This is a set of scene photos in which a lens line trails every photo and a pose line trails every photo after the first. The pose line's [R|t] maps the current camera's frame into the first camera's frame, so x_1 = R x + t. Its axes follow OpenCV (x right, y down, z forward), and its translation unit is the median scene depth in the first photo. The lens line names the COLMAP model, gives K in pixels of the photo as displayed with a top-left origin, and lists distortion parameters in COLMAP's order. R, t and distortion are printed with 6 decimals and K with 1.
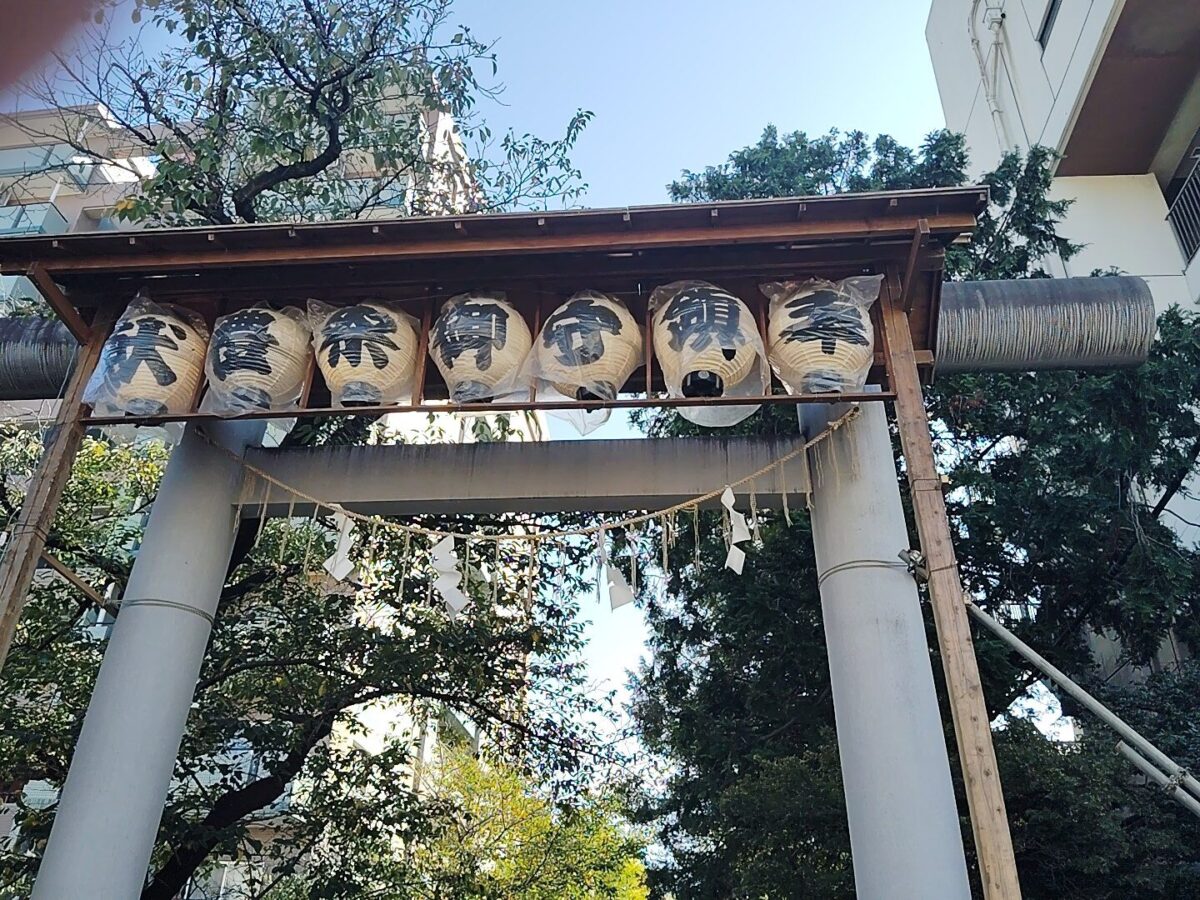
lens RADIAL K [[953.4, 0, 600.0], [0, 953.4, 450.0], [0, 0, 1]] dist [0.004787, 0.002450]
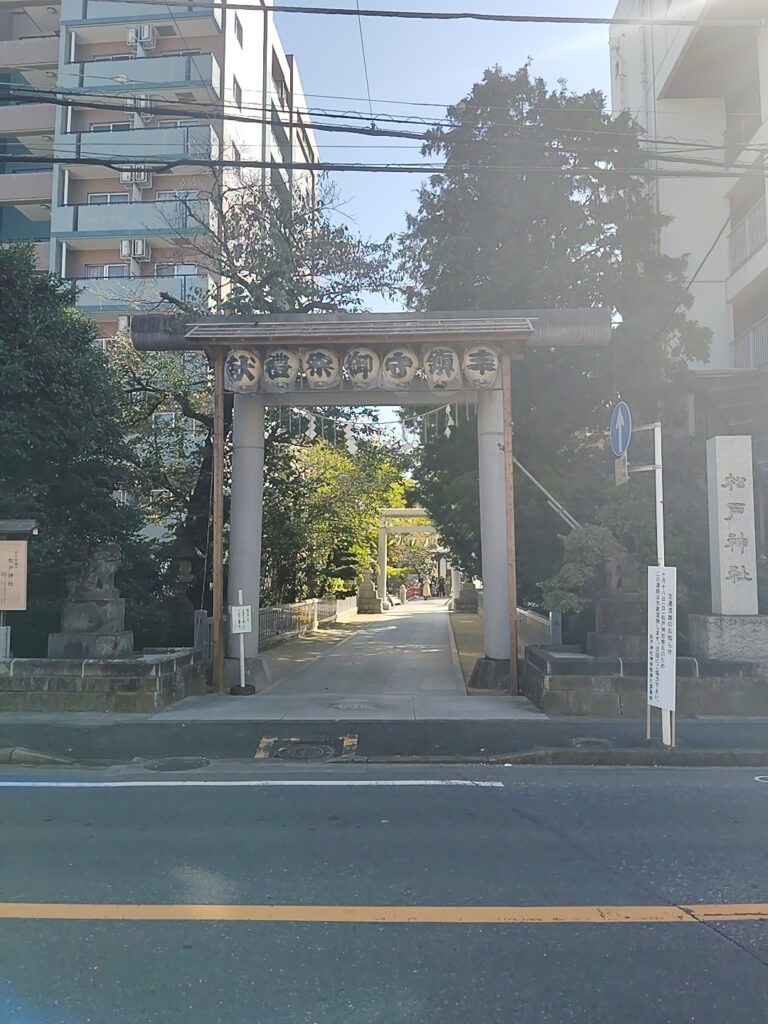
lens RADIAL K [[789.5, 0, 384.0], [0, 789.5, 512.0], [0, 0, 1]] dist [0.001811, 0.000574]
pose [[0.998992, -0.024709, 0.037488, -0.162109], [0.003754, 0.877990, 0.478664, -0.866586], [-0.044741, -0.478041, 0.877198, -1.296040]]
